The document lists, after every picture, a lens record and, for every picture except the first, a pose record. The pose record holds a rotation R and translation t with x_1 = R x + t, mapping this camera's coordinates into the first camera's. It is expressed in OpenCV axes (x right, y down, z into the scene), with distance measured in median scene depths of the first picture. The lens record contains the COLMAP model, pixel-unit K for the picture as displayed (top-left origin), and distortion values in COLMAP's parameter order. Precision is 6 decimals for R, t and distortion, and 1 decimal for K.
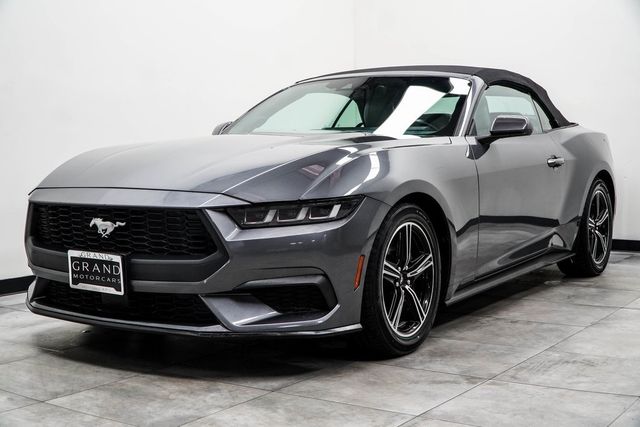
lens RADIAL K [[834.6, 0, 321.2], [0, 834.6, 227.7], [0, 0, 1]] dist [0.016536, 0.000000]
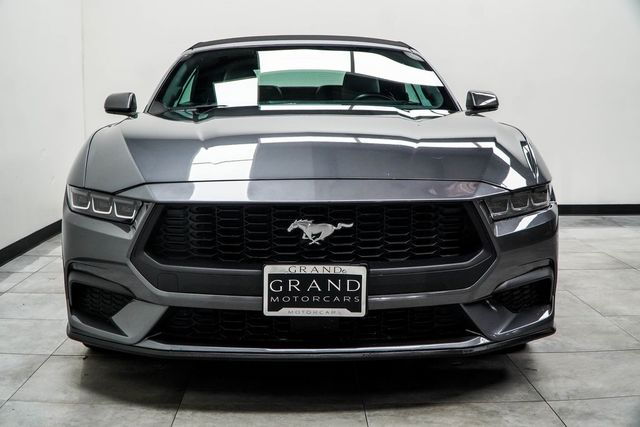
lens RADIAL K [[802.7, 0, 318.9], [0, 802.7, 213.4], [0, 0, 1]] dist [0.004038, 0.000000]
pose [[0.836529, -0.063185, 0.544268, -0.653779], [0.050403, 0.997991, 0.038390, -0.044736], [-0.545600, -0.004681, 0.838033, 0.383023]]
